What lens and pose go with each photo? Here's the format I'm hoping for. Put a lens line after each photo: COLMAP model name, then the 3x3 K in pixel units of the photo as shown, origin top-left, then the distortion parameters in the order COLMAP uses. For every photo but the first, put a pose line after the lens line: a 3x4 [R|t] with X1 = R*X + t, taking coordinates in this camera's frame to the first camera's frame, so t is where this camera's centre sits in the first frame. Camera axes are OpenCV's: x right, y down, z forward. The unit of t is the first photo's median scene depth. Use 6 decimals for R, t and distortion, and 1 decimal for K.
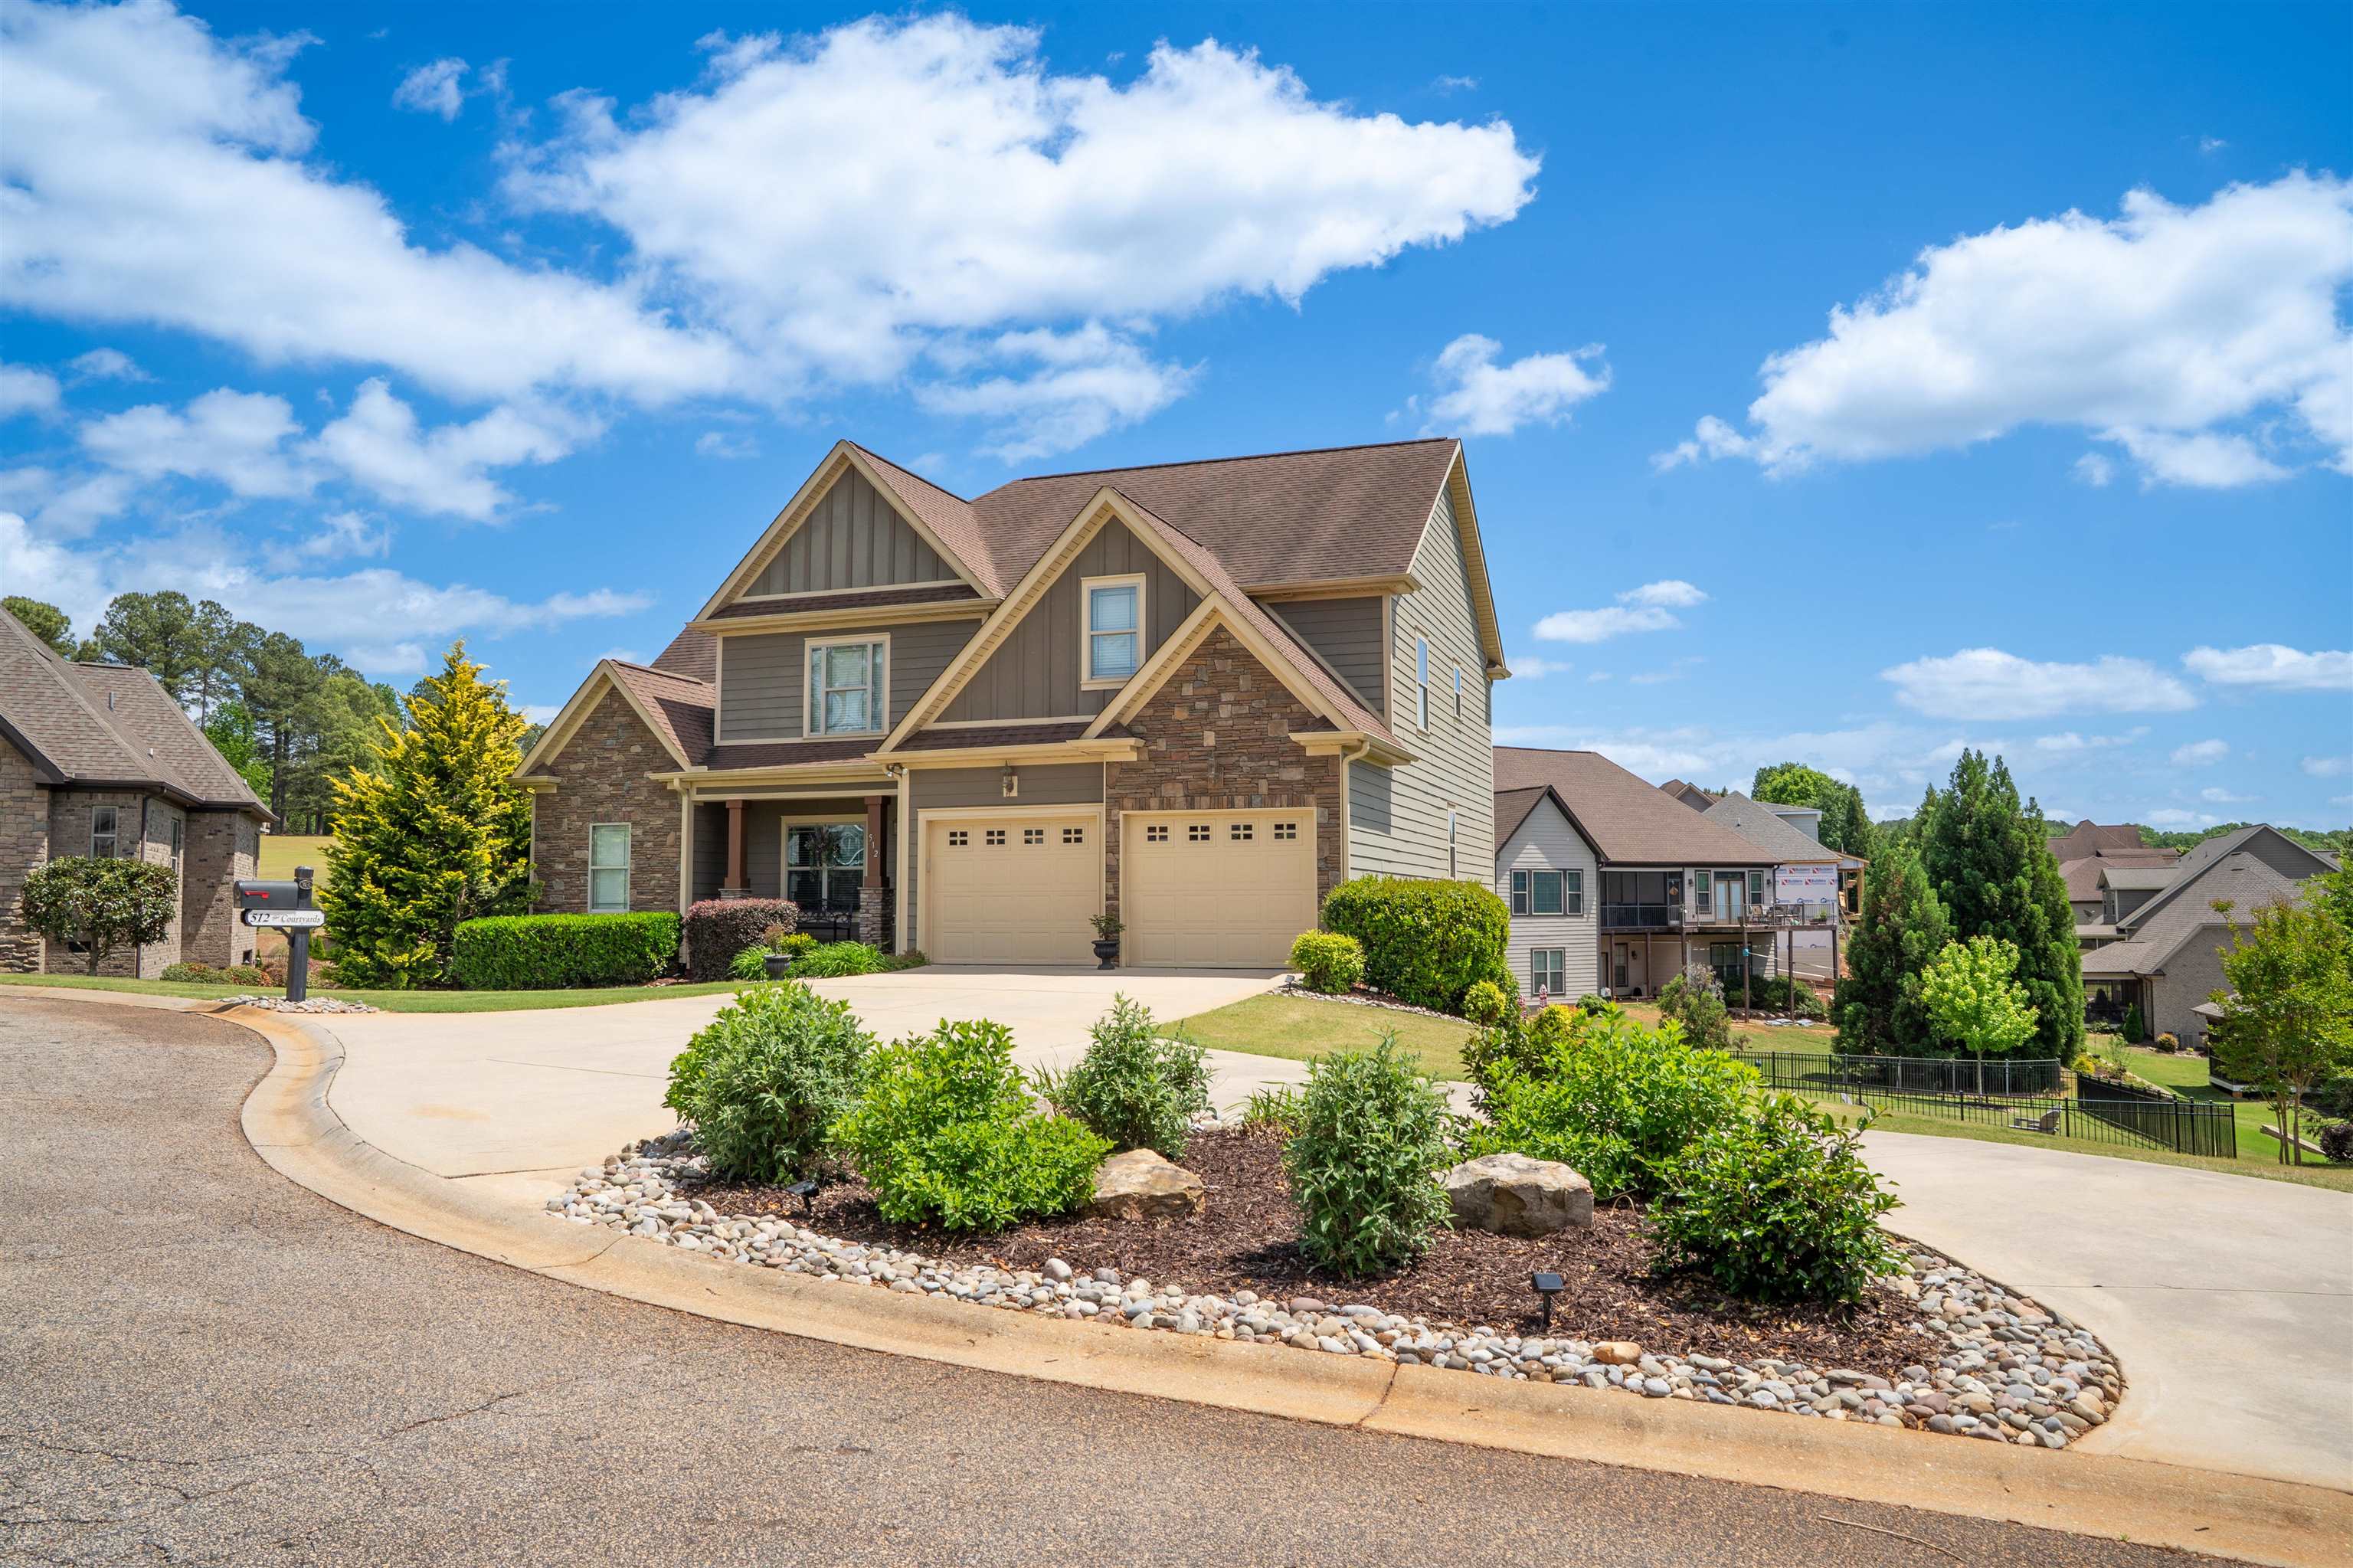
lens RADIAL K [[1695.9, 0, 1124.0], [0, 1695.9, 775.5], [0, 0, 1]] dist [-0.126212, 0.086357]
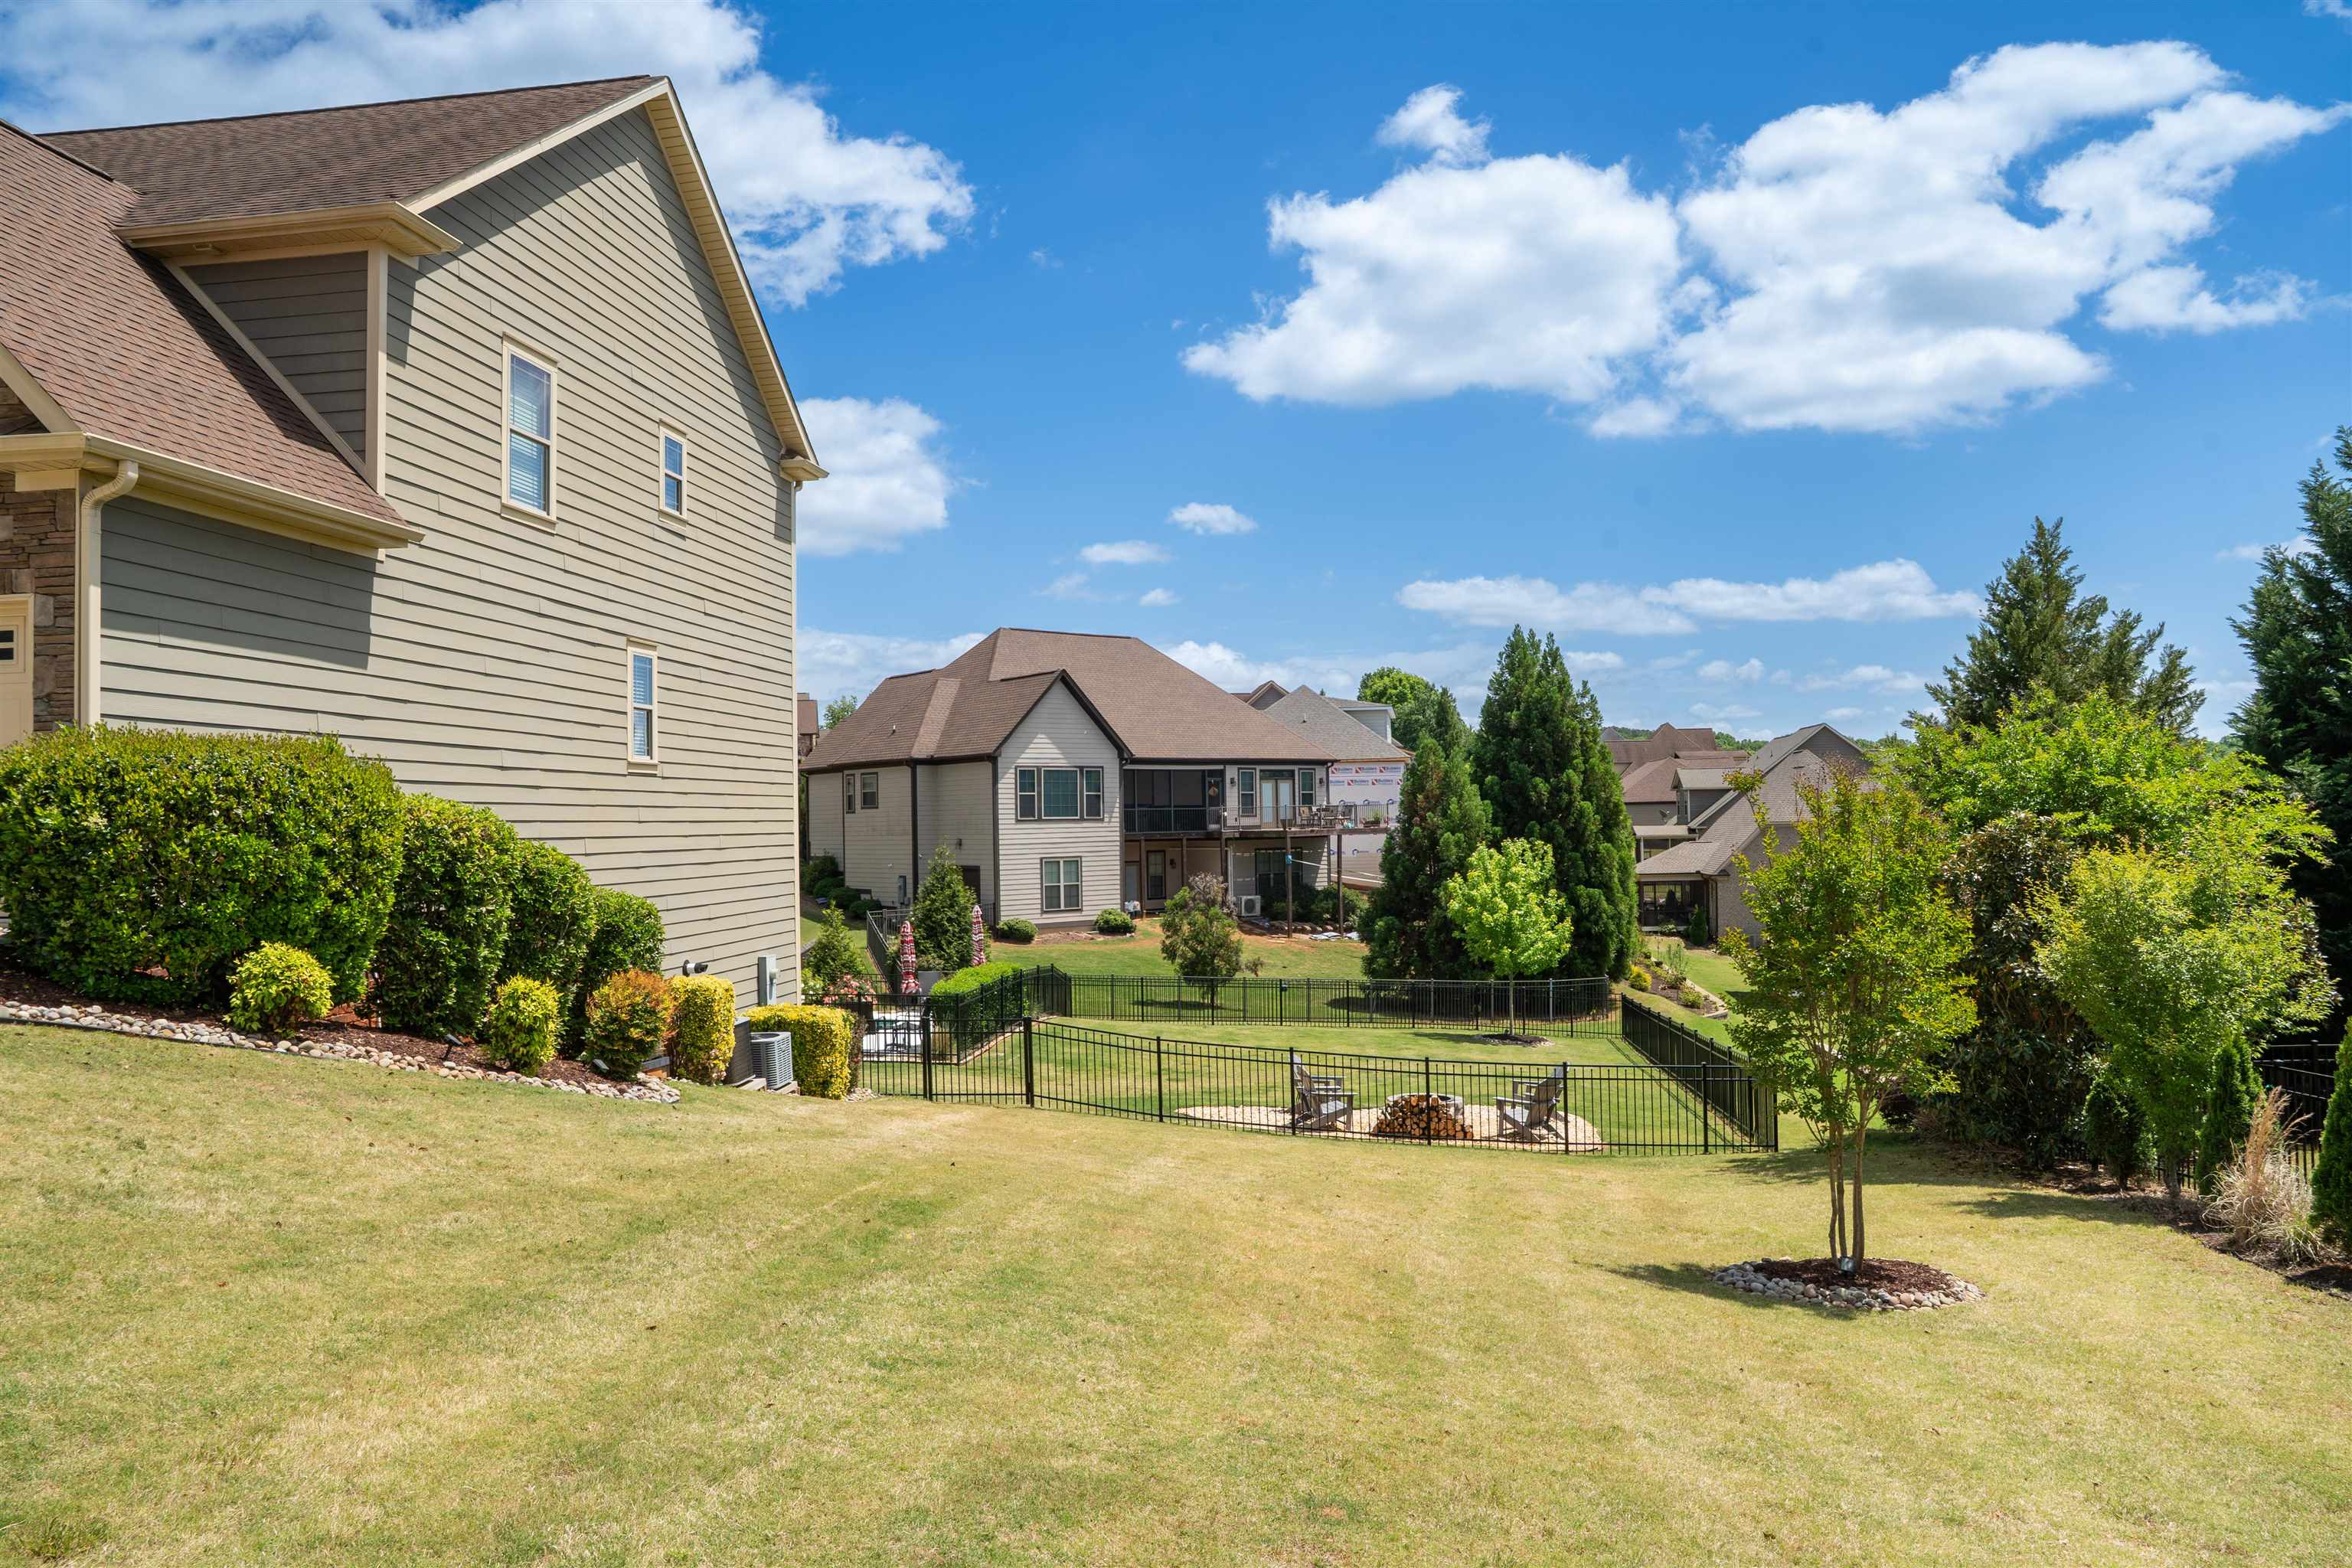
lens RADIAL K [[1695.1, 0, 1123.5], [0, 1695.1, 775.5], [0, 0, 1]] dist [-0.126212, 0.086357]
pose [[0.977501, -0.009371, 0.210724, 0.221624], [-0.001825, 0.998600, 0.052872, 0.031278], [-0.210924, -0.052067, 0.976115, 0.313548]]
